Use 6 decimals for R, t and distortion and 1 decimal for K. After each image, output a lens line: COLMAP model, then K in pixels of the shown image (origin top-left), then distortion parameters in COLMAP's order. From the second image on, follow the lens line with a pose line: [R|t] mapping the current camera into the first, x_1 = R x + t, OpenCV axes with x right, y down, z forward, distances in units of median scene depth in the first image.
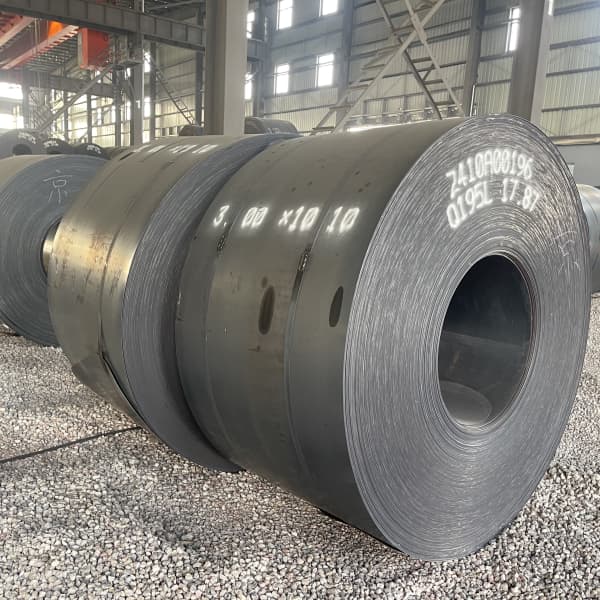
lens RADIAL K [[595.2, 0, 299.3], [0, 595.2, 301.0], [0, 0, 1]] dist [0.013990, 0.000000]
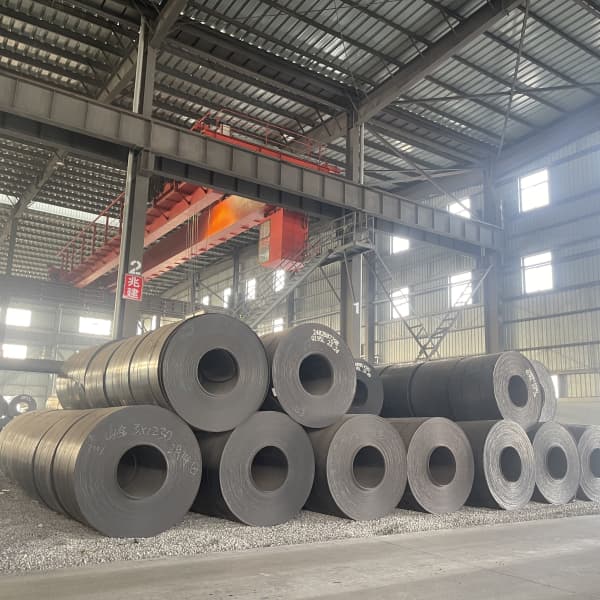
lens RADIAL K [[595.2, 0, 300.1], [0, 595.2, 300.4], [0, 0, 1]] dist [0.013990, 0.000000]
pose [[0.998496, -0.028808, -0.046654, -0.266329], [0.008719, 0.923456, -0.383606, -0.072246], [0.054134, 0.382622, 0.922318, 0.335973]]
